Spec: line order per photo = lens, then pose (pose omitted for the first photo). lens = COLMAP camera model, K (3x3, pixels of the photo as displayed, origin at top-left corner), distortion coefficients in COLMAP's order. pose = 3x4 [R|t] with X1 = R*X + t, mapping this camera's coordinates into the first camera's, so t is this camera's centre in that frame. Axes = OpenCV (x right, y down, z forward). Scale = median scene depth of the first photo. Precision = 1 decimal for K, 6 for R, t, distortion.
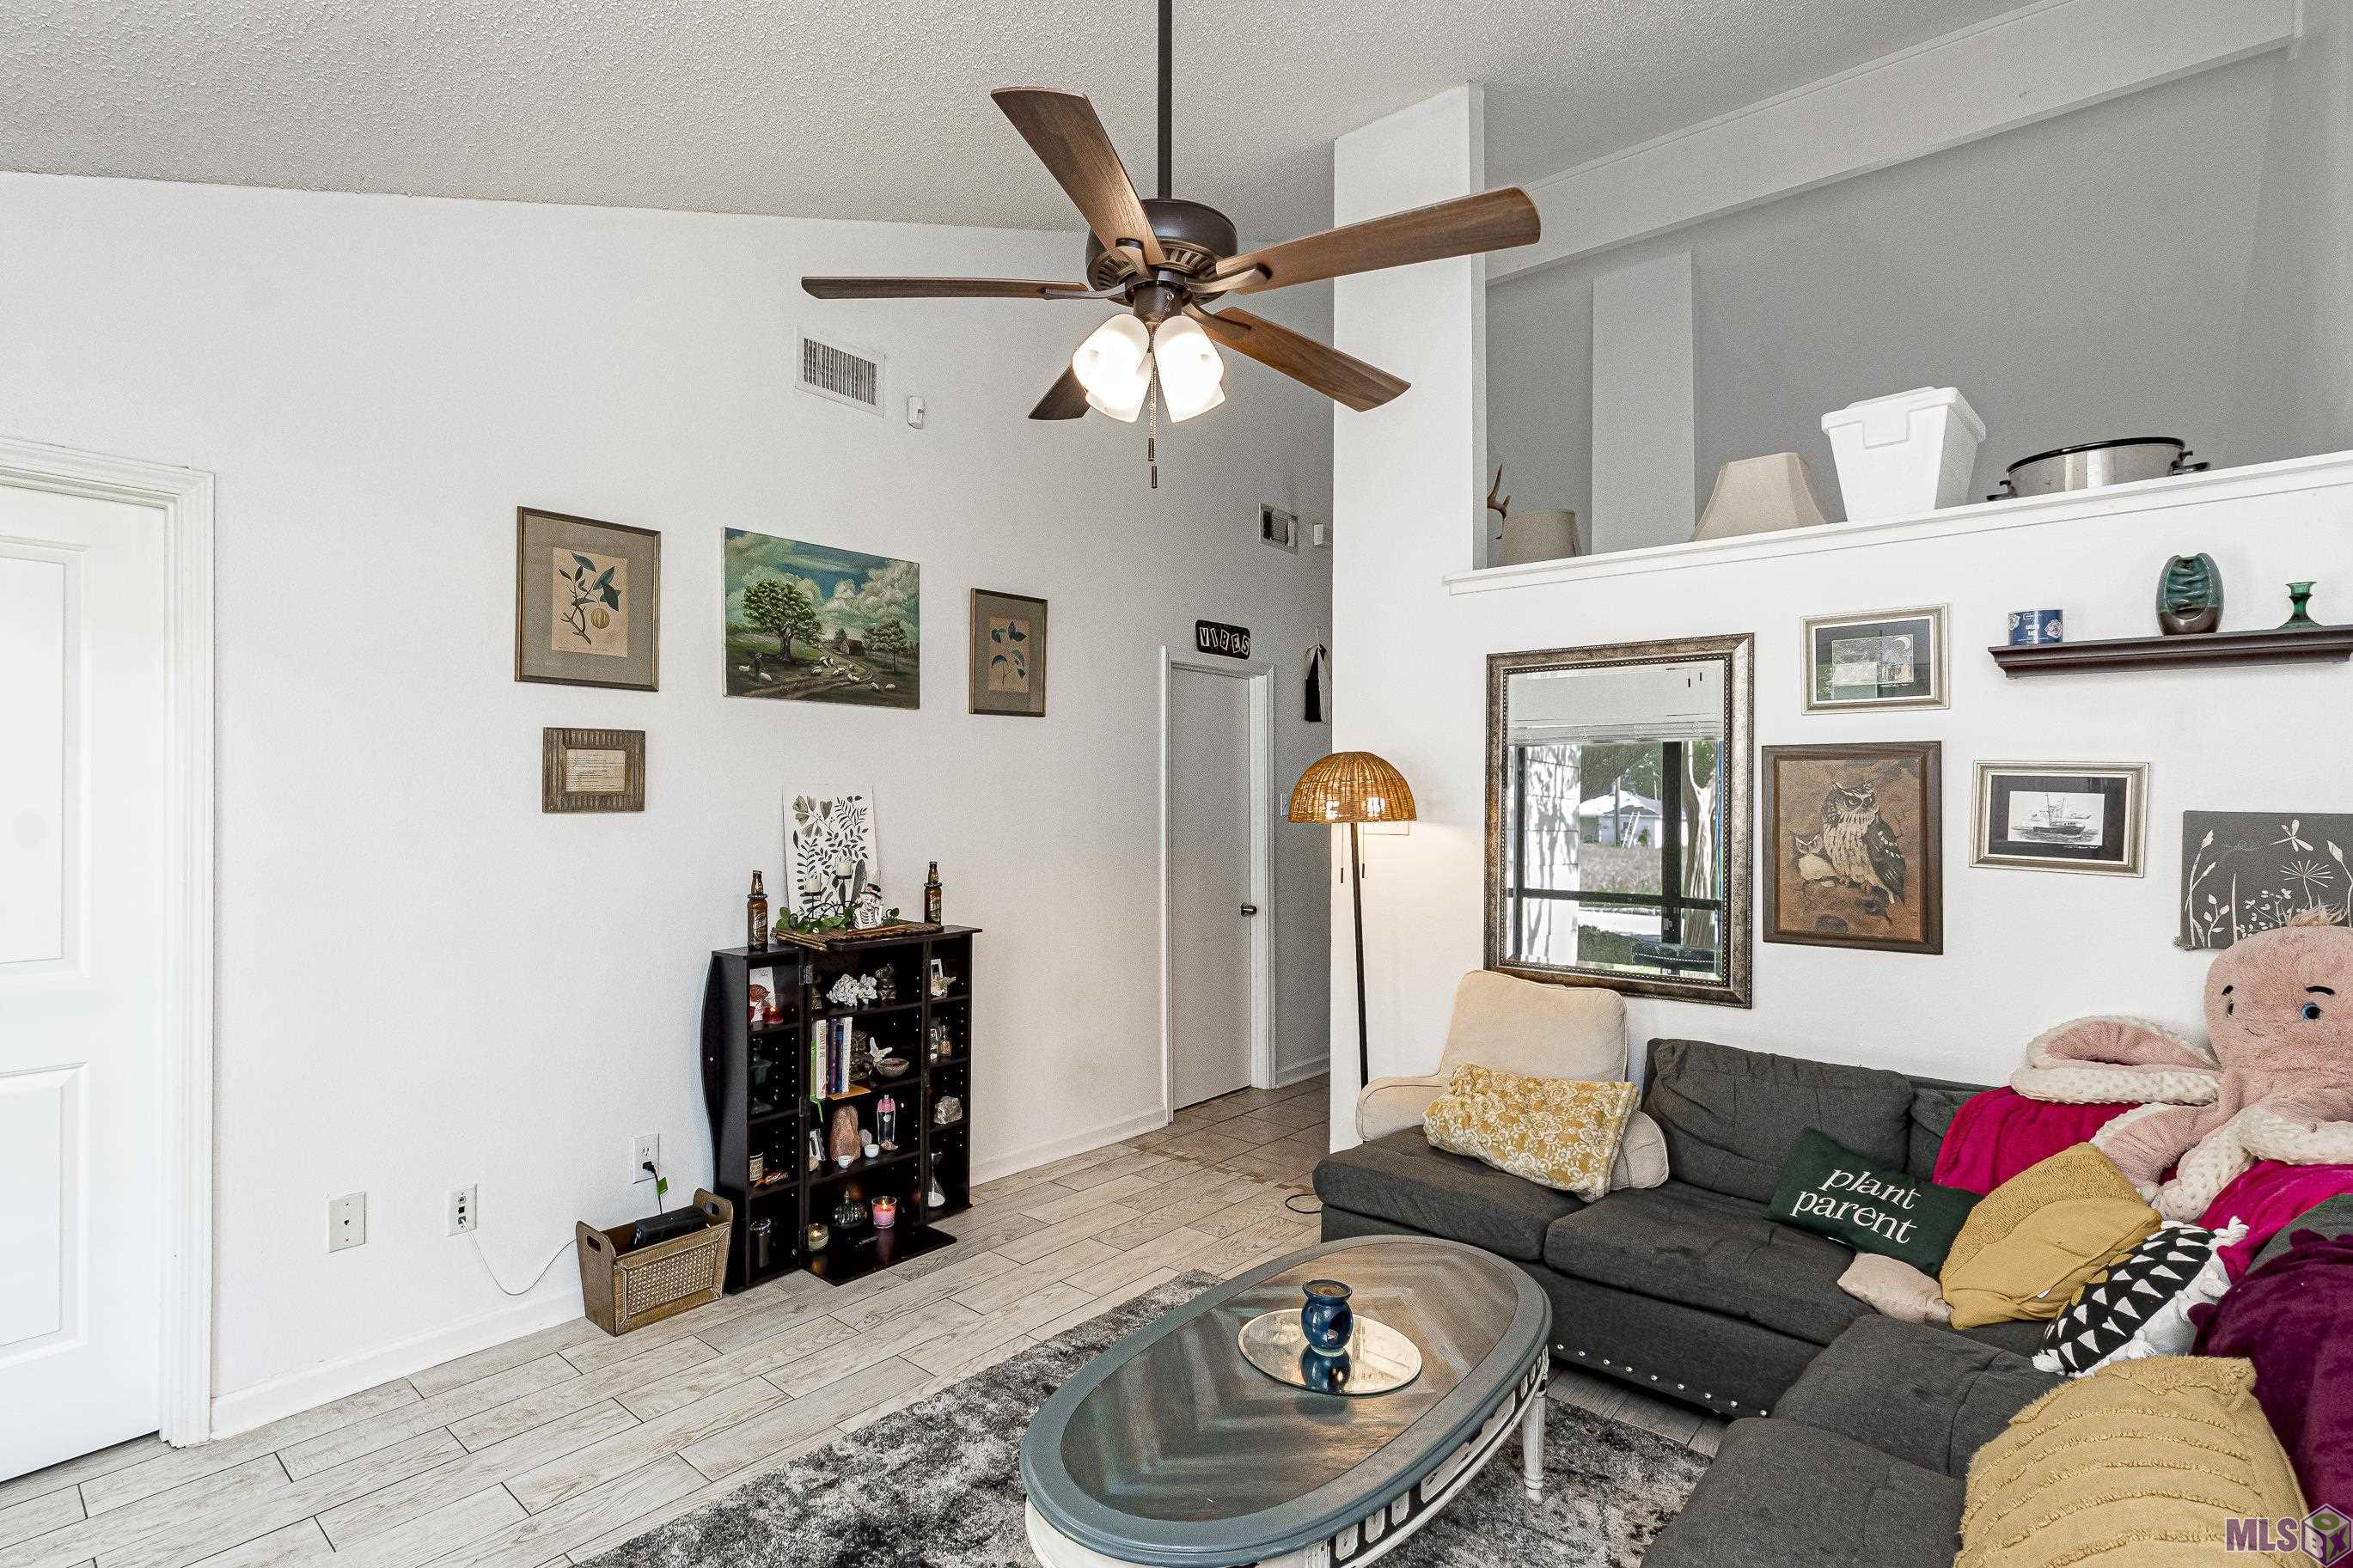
lens RADIAL K [[1135.9, 0, 1174.2], [0, 1135.9, 792.4], [0, 0, 1]] dist [-0.000956, -0.000309]
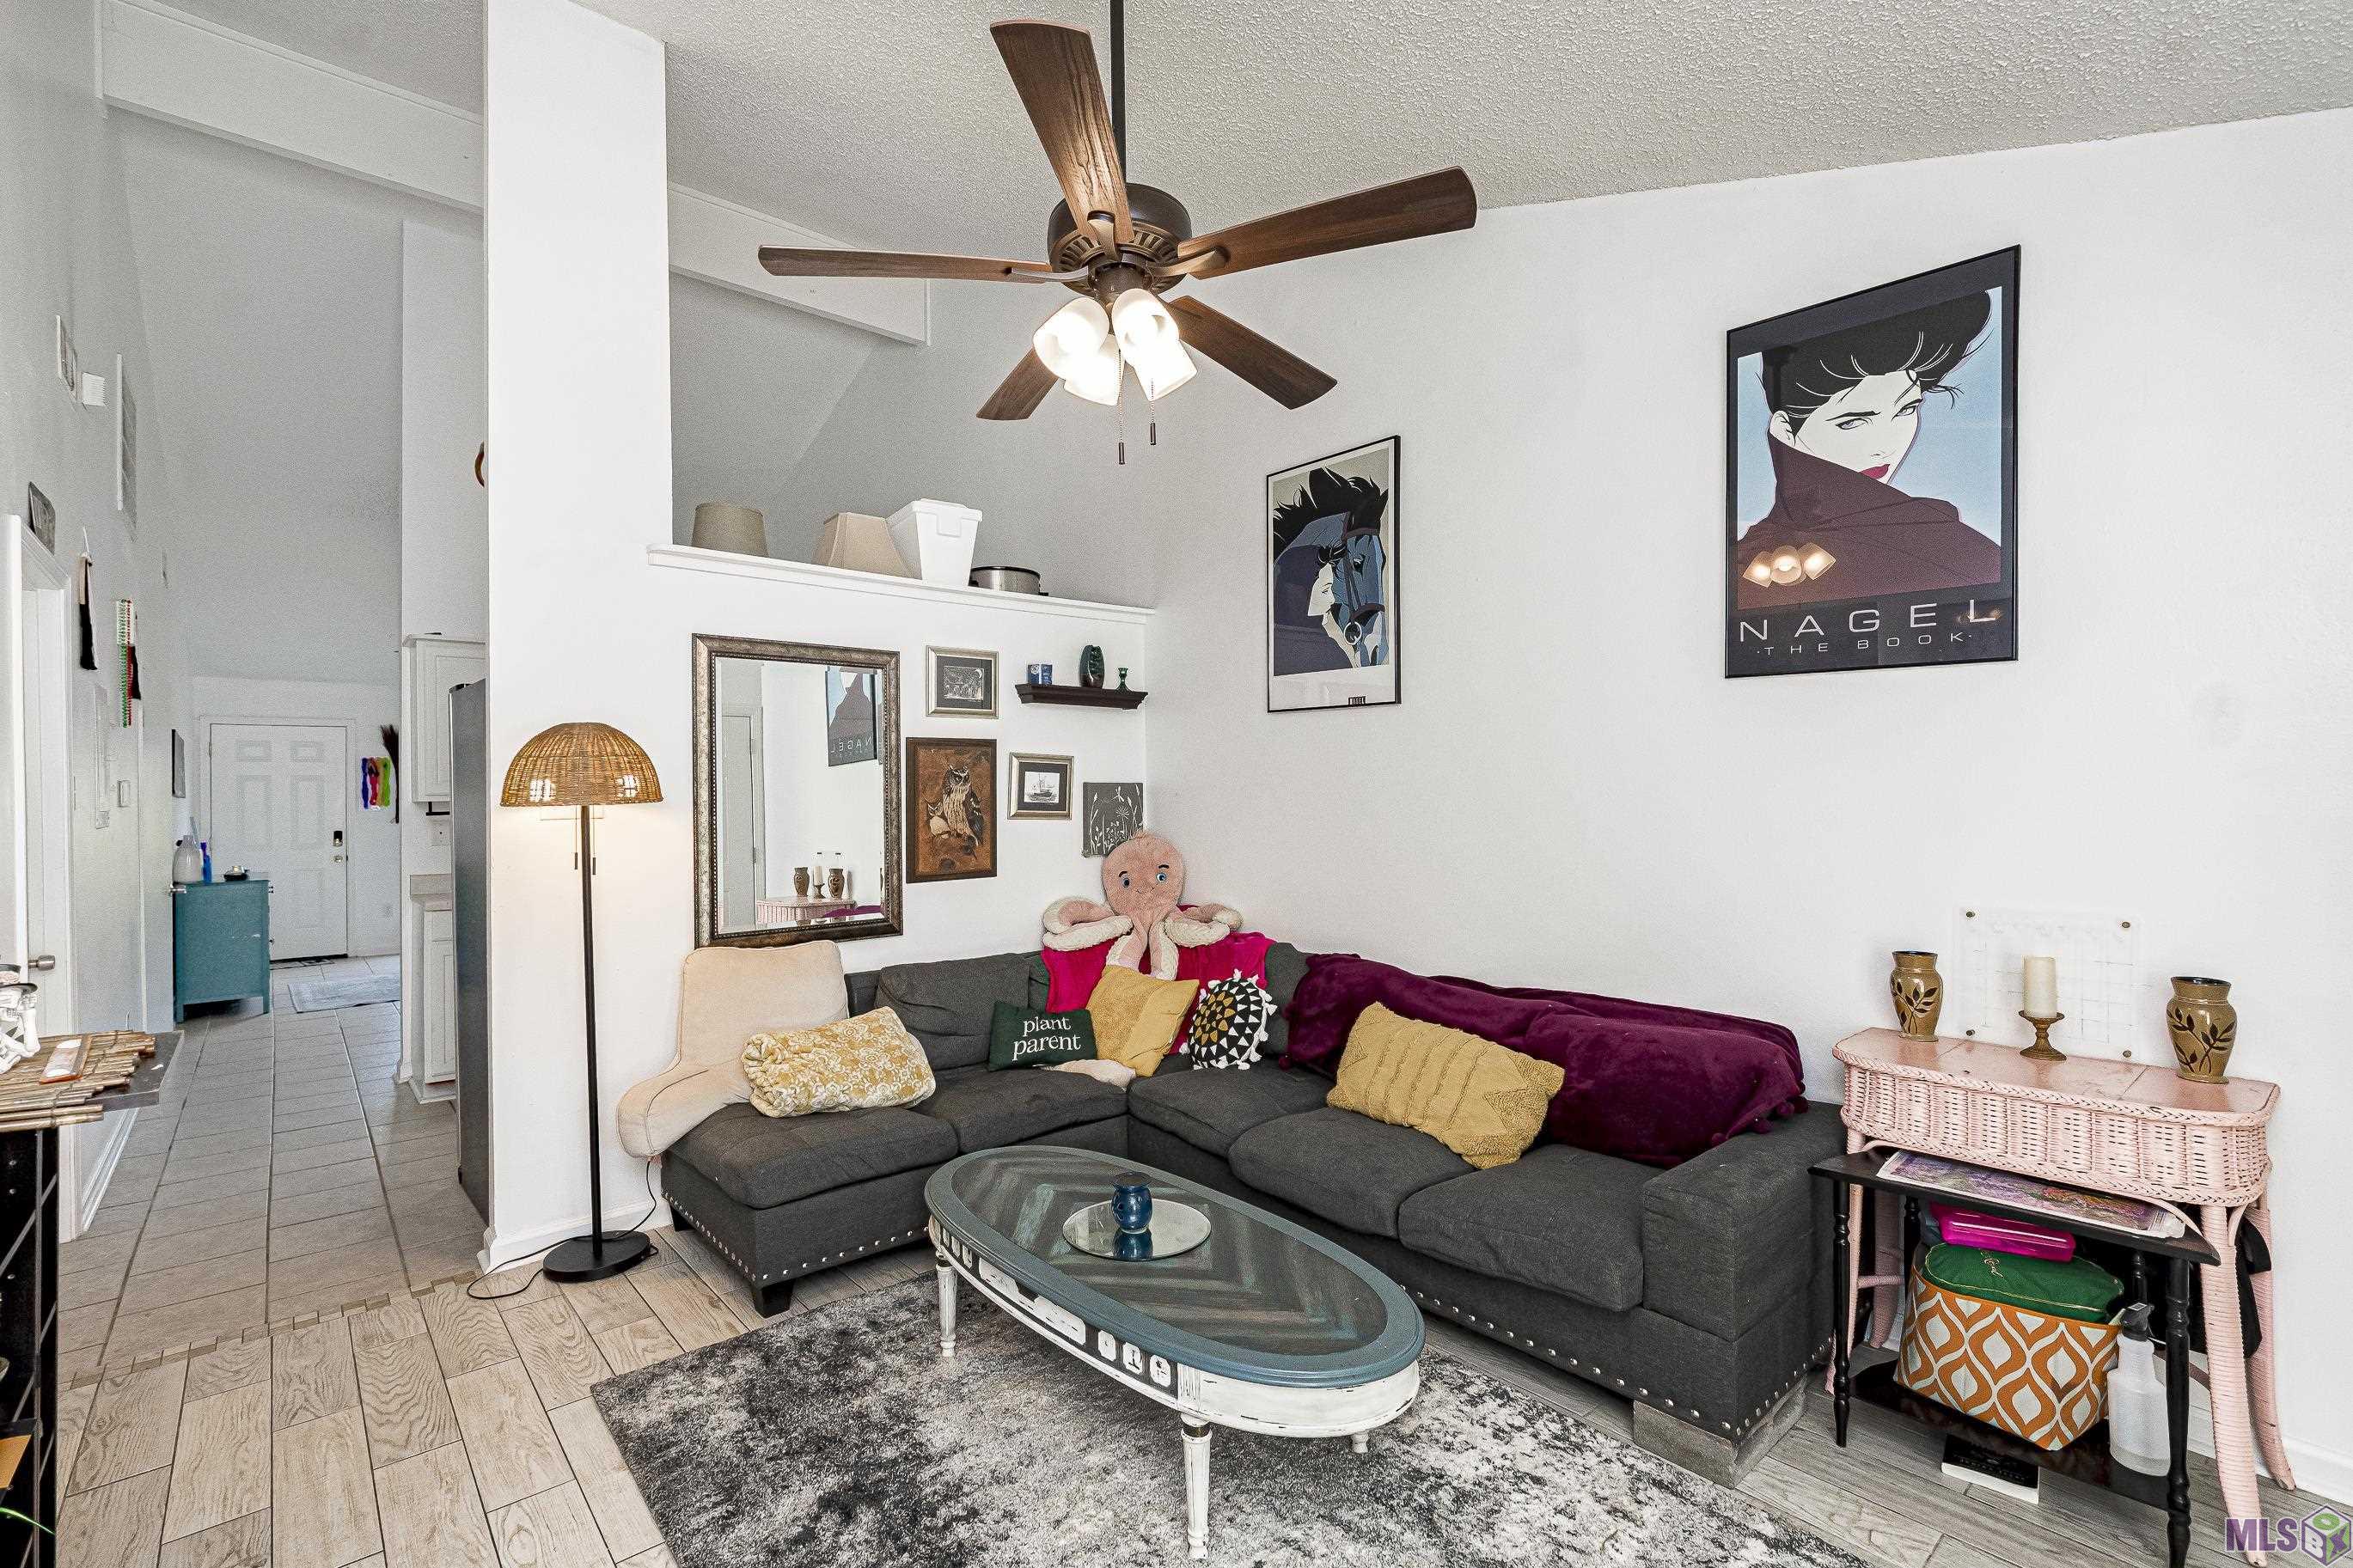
lens RADIAL K [[946.5, 0, 1176.5], [0, 946.5, 784.0], [0, 0, 1]] dist [-0.000414, -0.000109]
pose [[0.195639, -0.007128, 0.980650, -0.565631], [0.003484, 0.999972, 0.006573, 0.008689], [-0.980670, 0.002131, 0.195658, 0.516771]]
